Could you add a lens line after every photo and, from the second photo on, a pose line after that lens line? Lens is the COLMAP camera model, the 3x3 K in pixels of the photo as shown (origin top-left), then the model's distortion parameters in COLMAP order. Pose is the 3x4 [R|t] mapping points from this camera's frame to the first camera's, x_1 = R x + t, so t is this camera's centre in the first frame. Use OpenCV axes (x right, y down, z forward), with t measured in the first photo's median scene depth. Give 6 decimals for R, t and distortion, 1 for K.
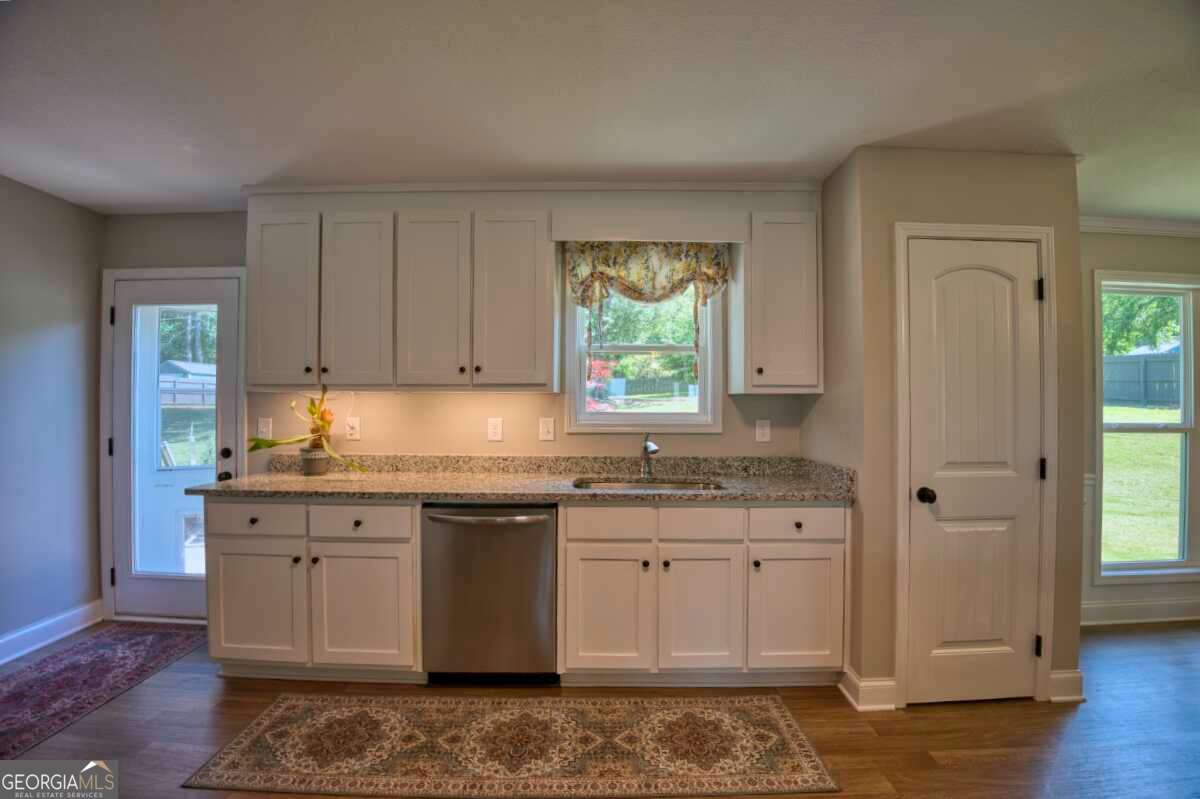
lens RADIAL K [[484.1, 0, 602.7], [0, 484.1, 401.5], [0, 0, 1]] dist [-0.044952, -0.000157]
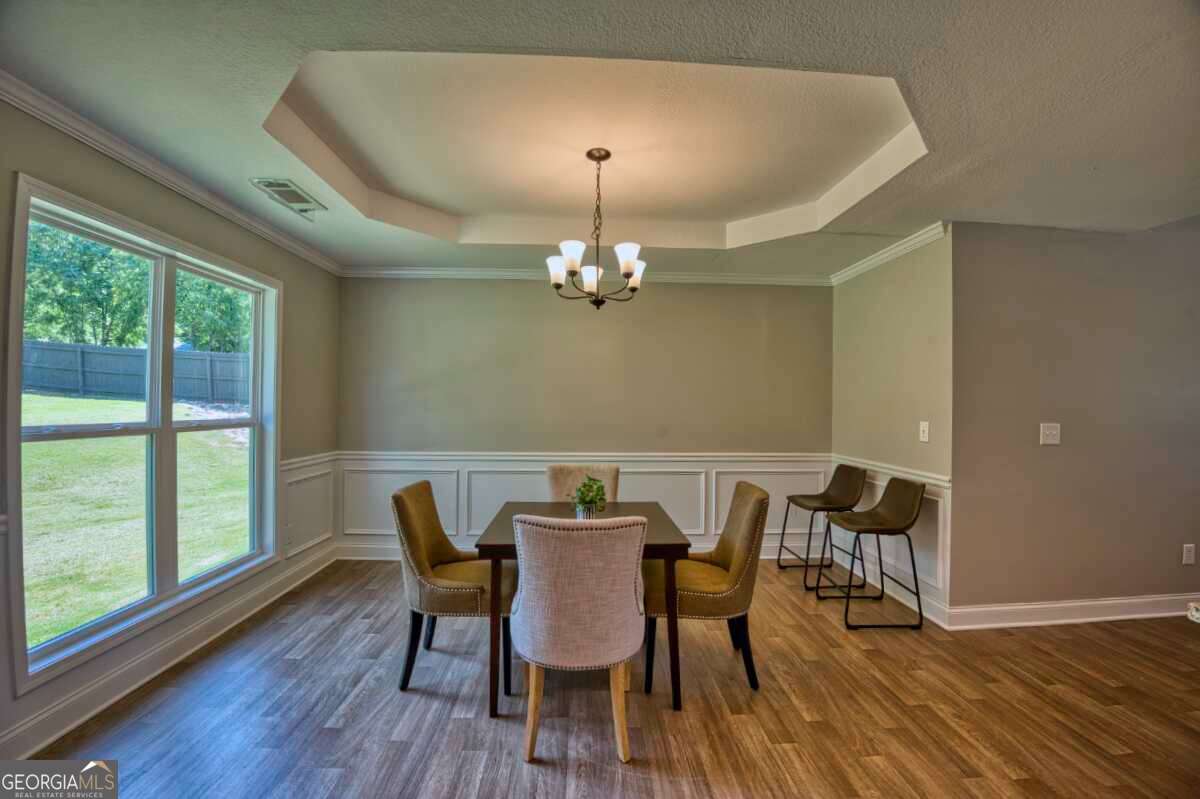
lens RADIAL K [[503.8, 0, 604.3], [0, 503.8, 401.8], [0, 0, 1]] dist [-0.046321, 0.000109]
pose [[-0.056359, 0.000193, 0.998411, 0.447695], [-0.014861, 0.999889, -0.001032, 0.003148], [-0.998300, -0.014895, -0.056350, 0.272888]]
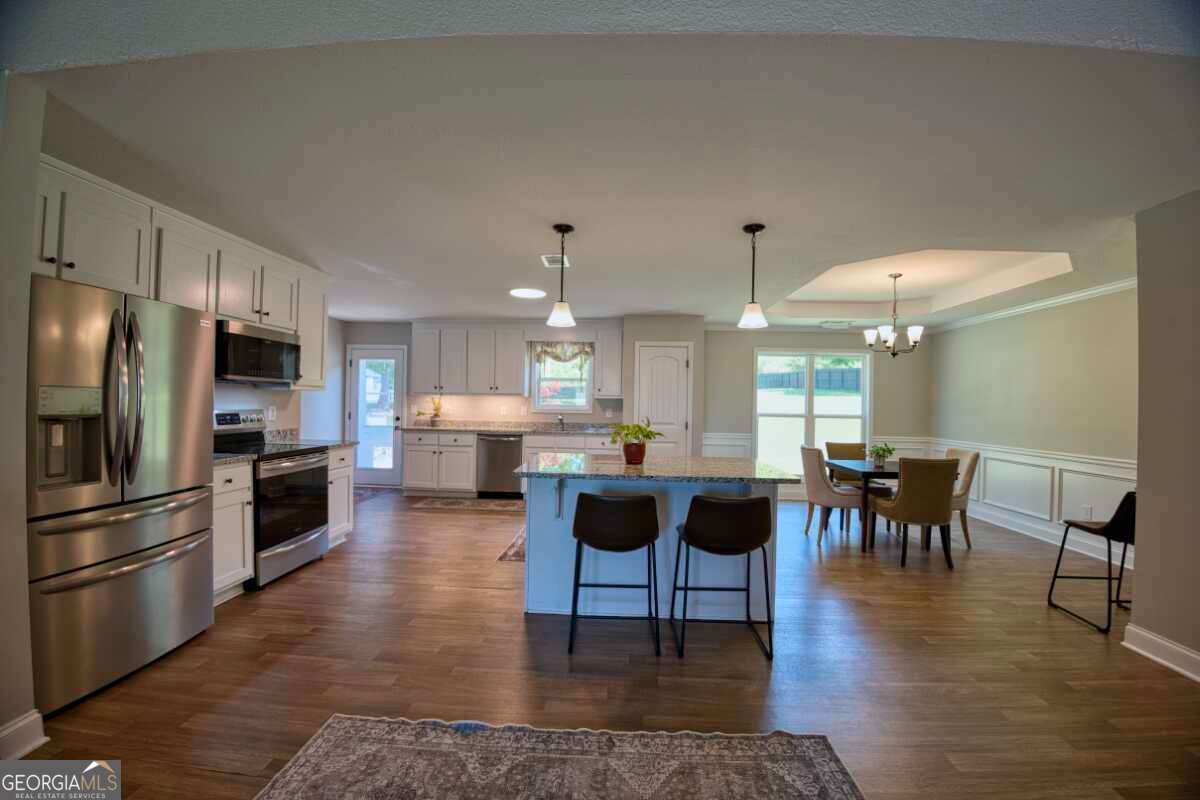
lens RADIAL K [[478.8, 0, 605.3], [0, 478.8, 400.3], [0, 0, 1]] dist [-0.050682, -0.000021]
pose [[0.998892, 0.014256, -0.044845, 0.437504], [-0.014280, 0.999898, -0.000210, -0.004824], [0.044837, 0.000850, 0.998994, -1.534906]]
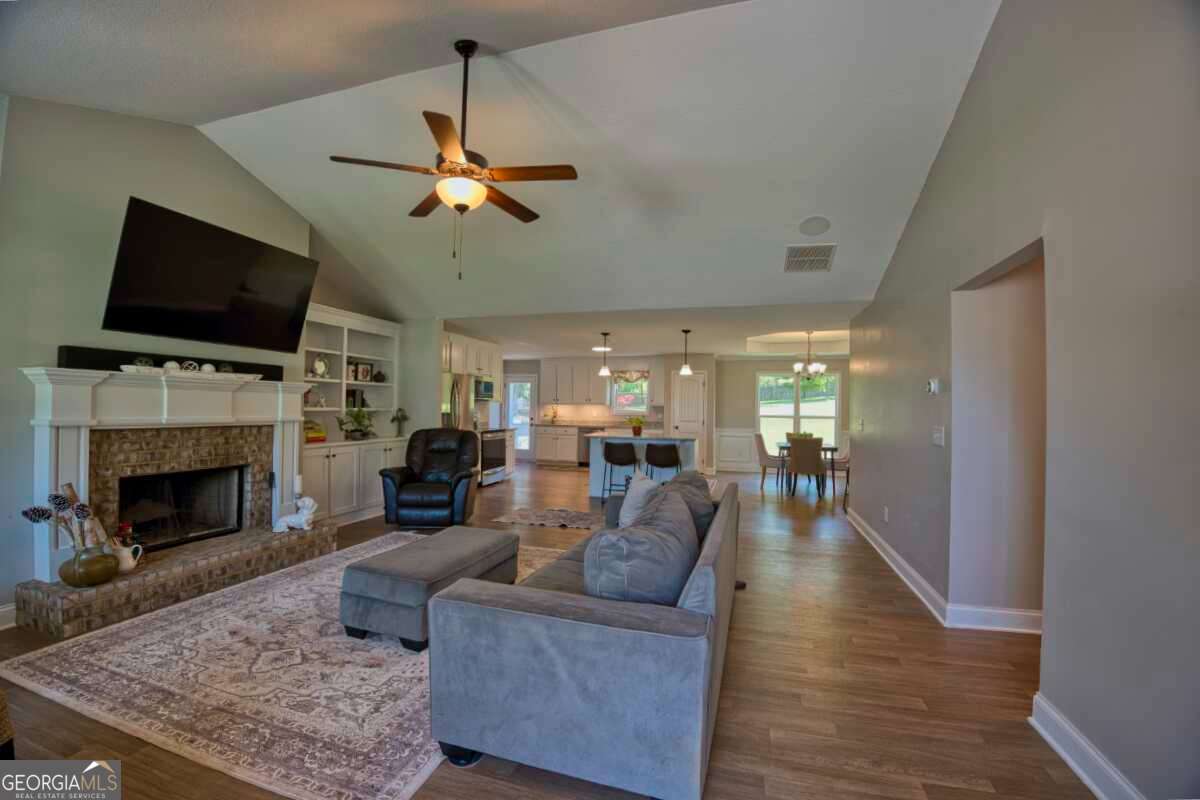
lens RADIAL K [[493.0, 0, 602.4], [0, 493.0, 402.1], [0, 0, 1]] dist [-0.046145, -0.000026]
pose [[0.958096, 0.005989, -0.286384, 1.060283], [-0.008577, 0.999933, -0.007782, -0.011549], [0.286318, 0.009912, 0.958083, -3.057576]]
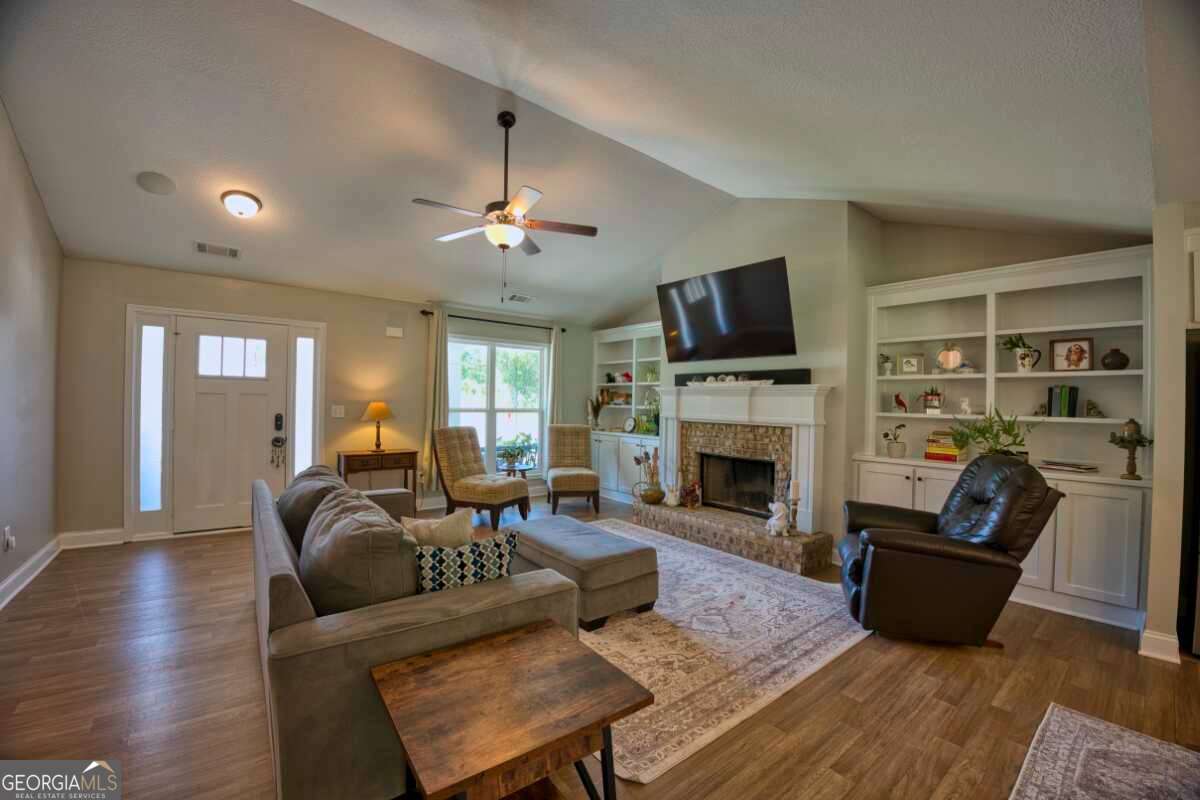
lens RADIAL K [[484.1, 0, 602.7], [0, 484.1, 402.0], [0, 0, 1]] dist [-0.044952, -0.000157]
pose [[-0.780783, -0.019639, -0.624494, 1.076148], [-0.019408, 0.999786, -0.007177, -0.001218], [0.624501, 0.006516, -0.780997, -1.001805]]
